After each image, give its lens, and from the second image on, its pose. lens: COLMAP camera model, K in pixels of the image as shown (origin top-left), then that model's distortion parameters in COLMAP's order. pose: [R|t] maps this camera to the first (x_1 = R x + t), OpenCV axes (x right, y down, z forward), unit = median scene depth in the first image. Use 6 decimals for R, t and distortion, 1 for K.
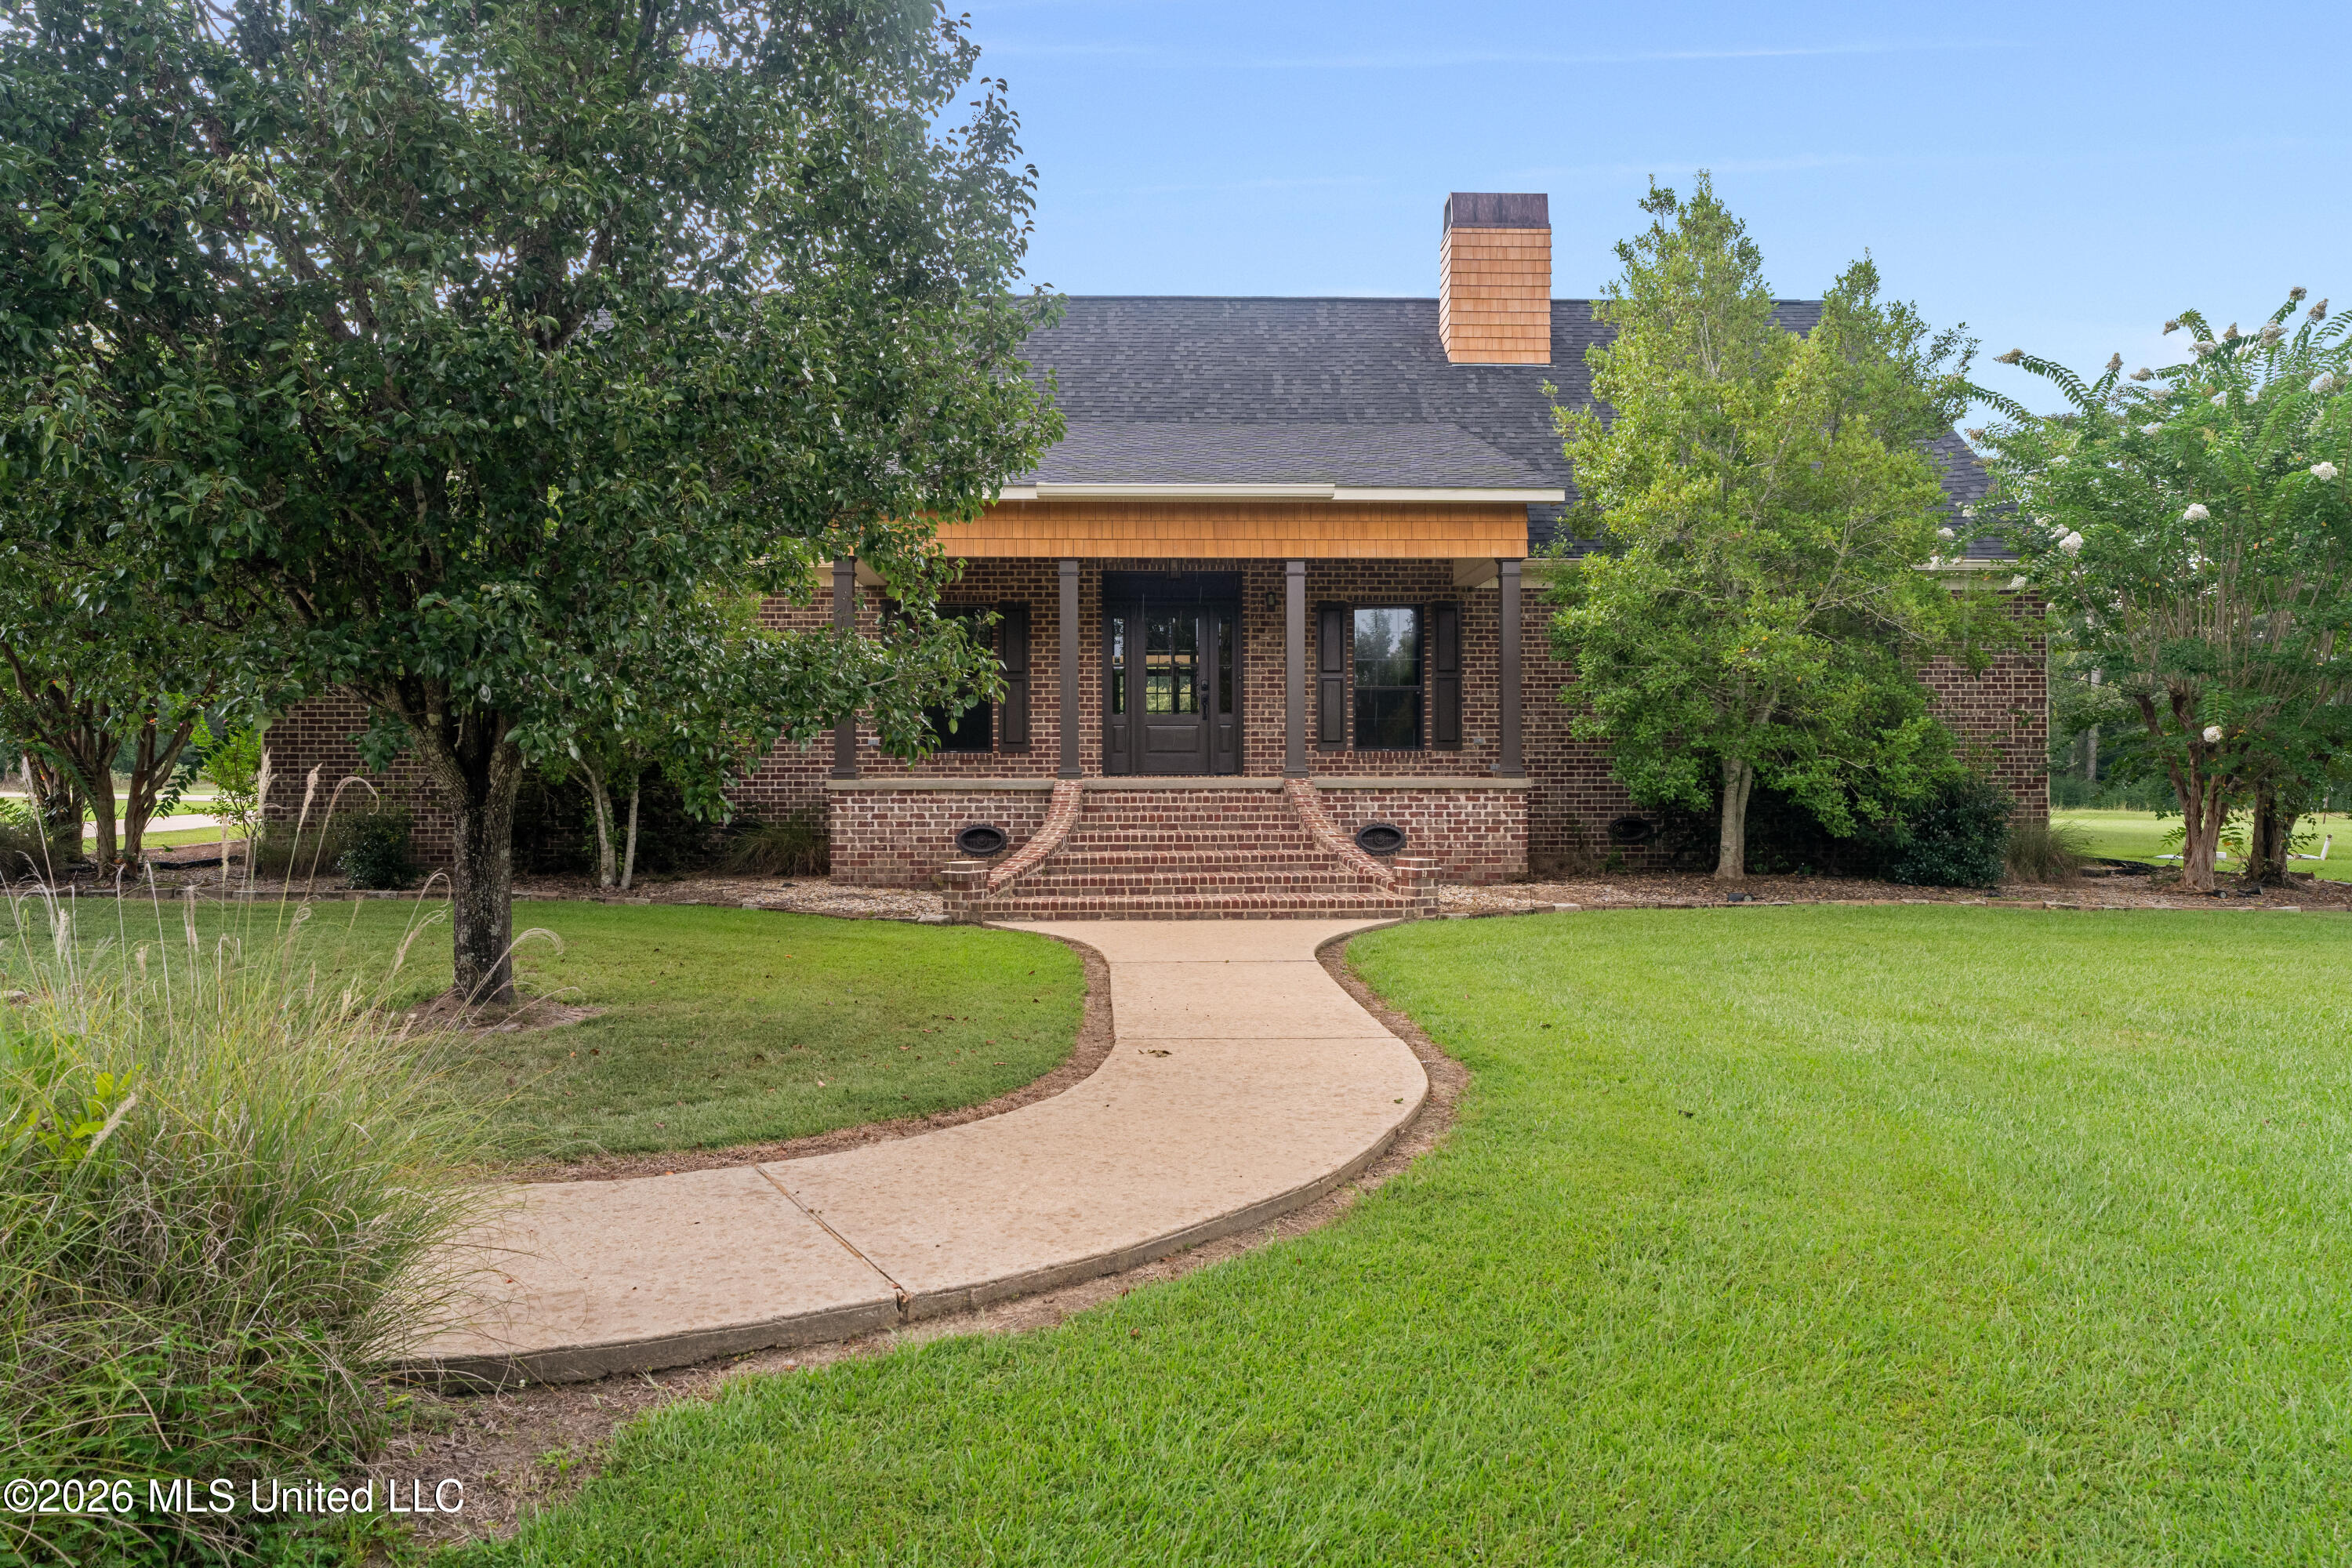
lens RADIAL K [[1509.9, 0, 1159.8], [0, 1509.9, 778.2], [0, 0, 1]] dist [-0.012335, -0.000260]
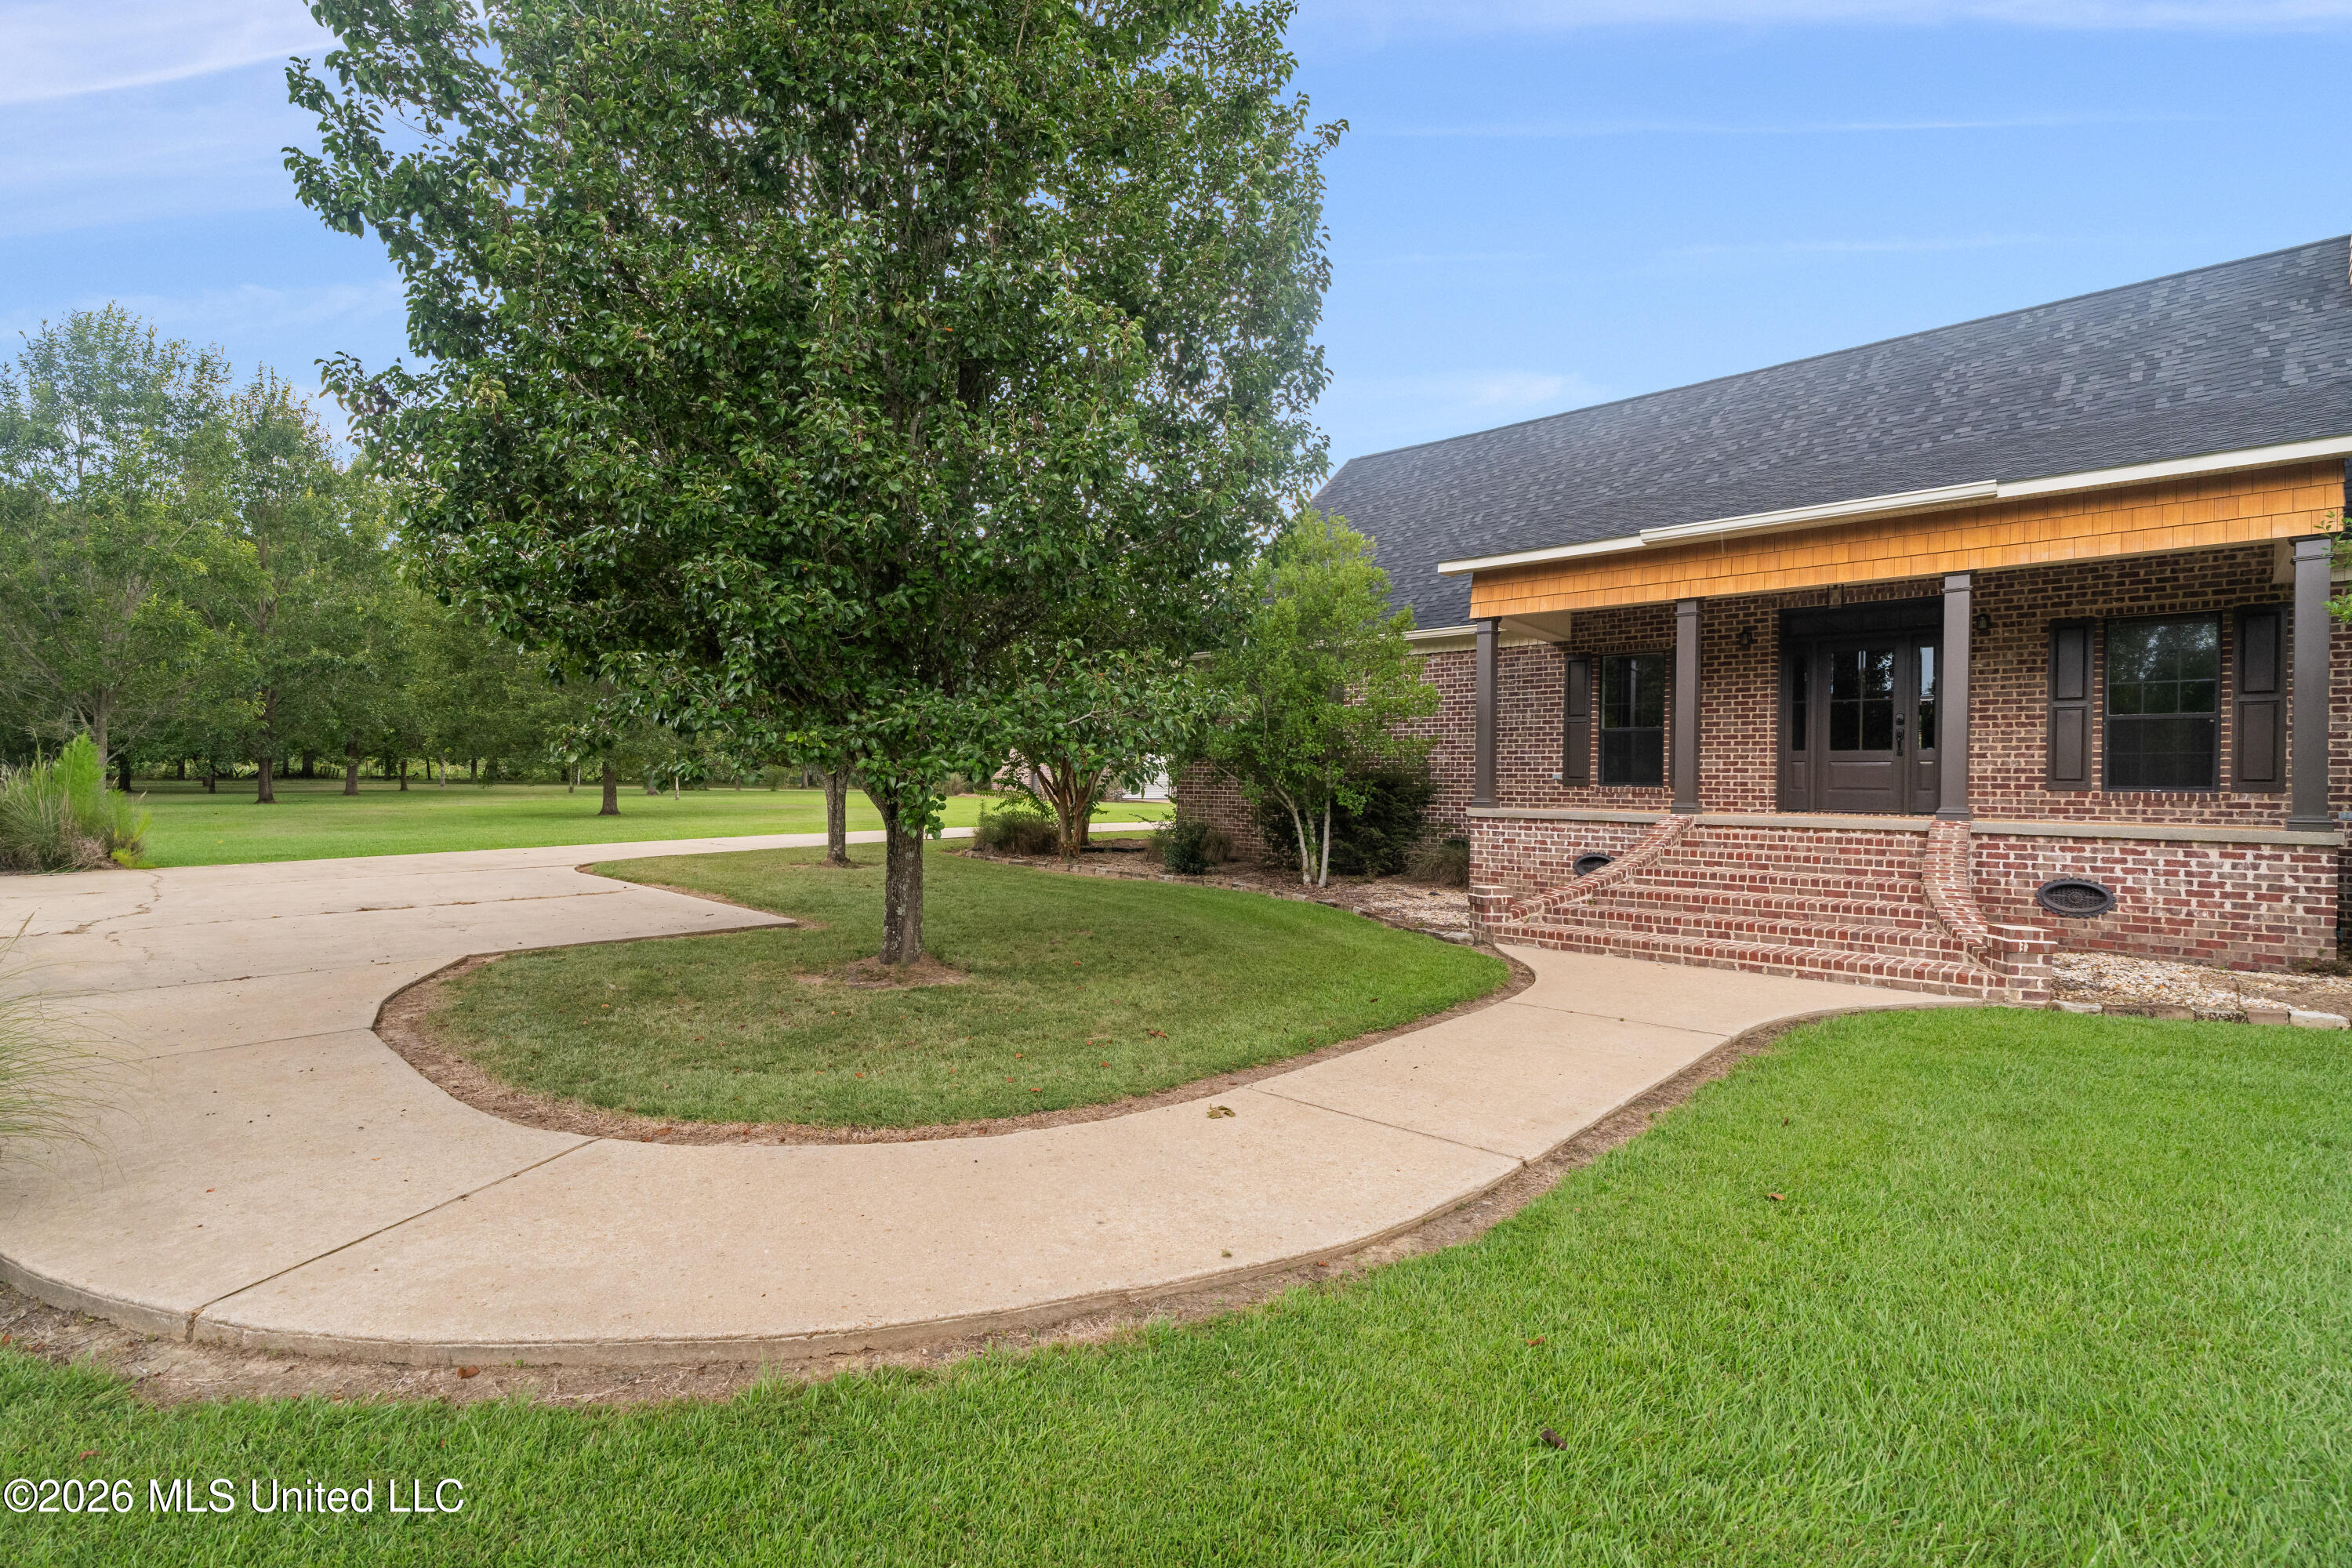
lens RADIAL K [[1068.4, 0, 1180.0], [0, 1068.4, 791.8], [0, 0, 1]] dist [-0.005539, 0.000952]
pose [[0.713924, 0.016977, -0.700017, 0.211332], [-0.023696, 0.999719, 0.000079, -0.006464], [0.699822, 0.016531, 0.714126, 0.245635]]
